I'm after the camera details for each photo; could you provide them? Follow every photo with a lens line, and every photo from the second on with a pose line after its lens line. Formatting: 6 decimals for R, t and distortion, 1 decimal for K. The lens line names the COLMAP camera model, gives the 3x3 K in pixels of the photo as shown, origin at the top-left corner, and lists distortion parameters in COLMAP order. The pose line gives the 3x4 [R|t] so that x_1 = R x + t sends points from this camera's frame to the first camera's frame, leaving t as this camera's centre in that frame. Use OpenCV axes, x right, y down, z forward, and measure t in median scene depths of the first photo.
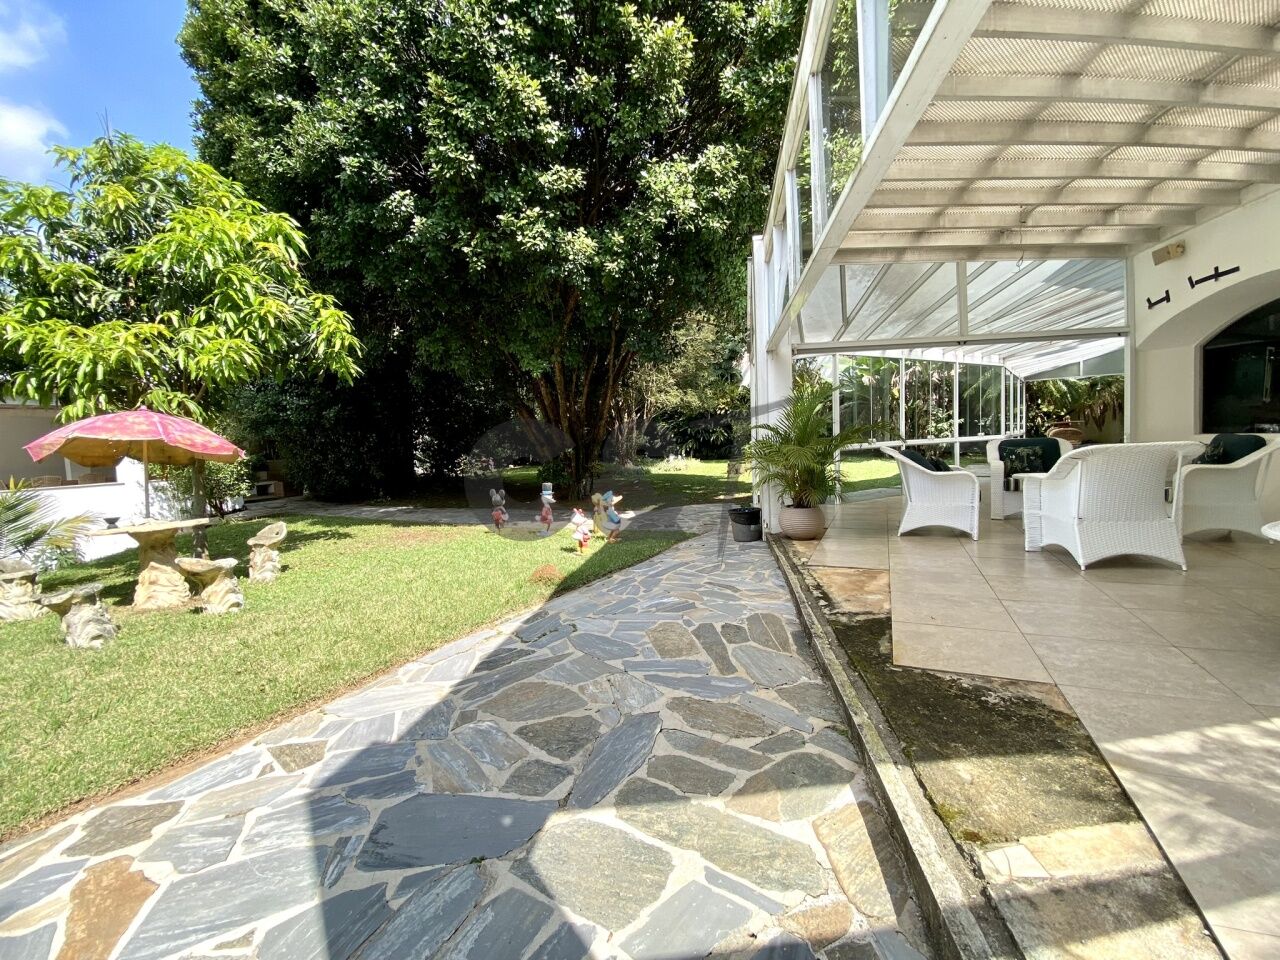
lens RADIAL K [[521.3, 0, 651.3], [0, 521.3, 472.1], [0, 0, 1]] dist [0.022452, -0.018734]
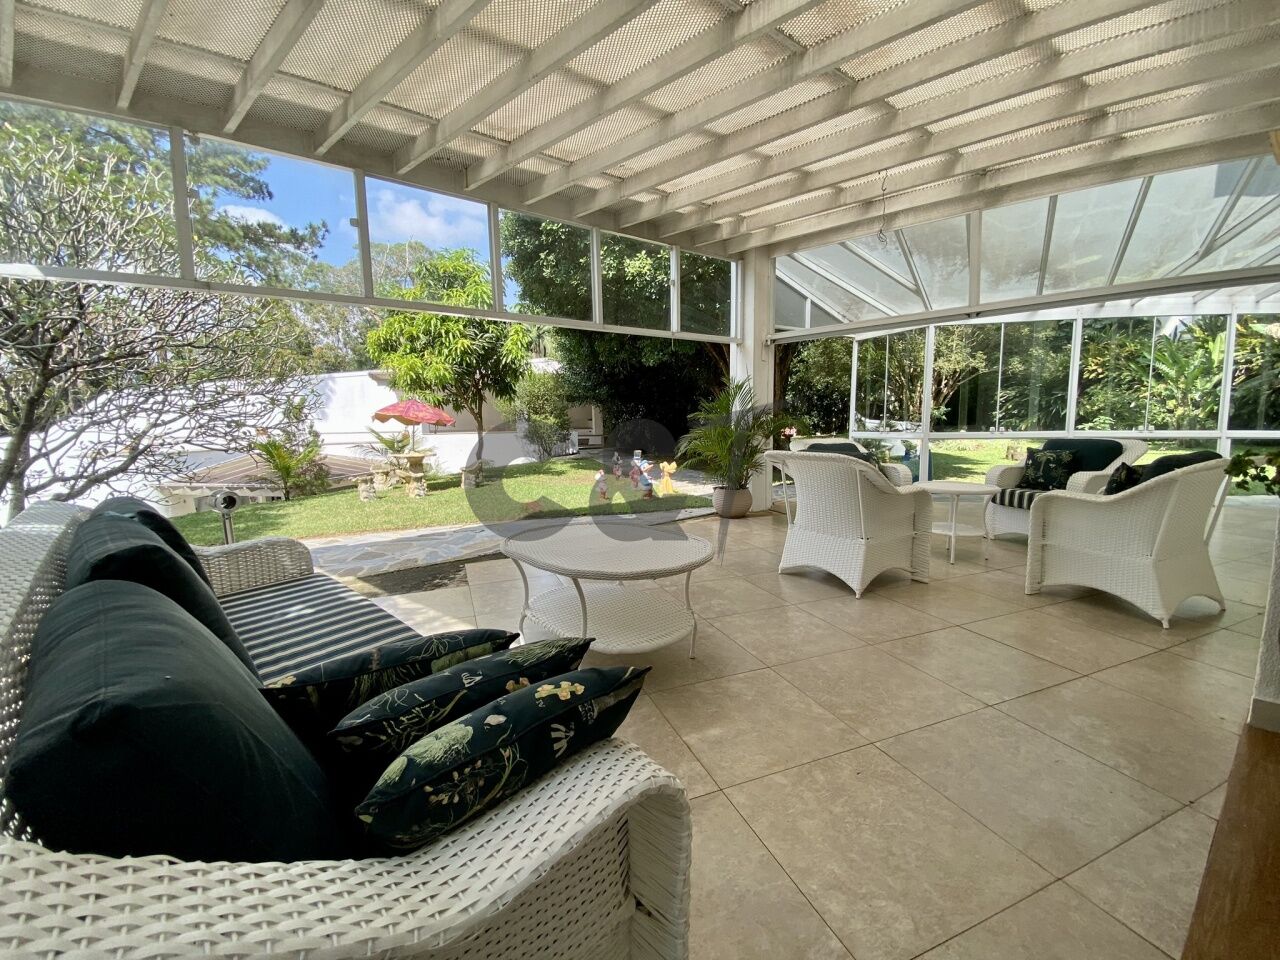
lens RADIAL K [[521.2, 0, 640.0], [0, 521.2, 480.0], [0, 0, 1]] dist [0.019727, -0.020428]
pose [[0.723559, 0.114808, -0.680648, 0.540902], [-0.056061, 0.992587, 0.107830, -0.036093], [0.687982, -0.039864, 0.724632, 0.038831]]
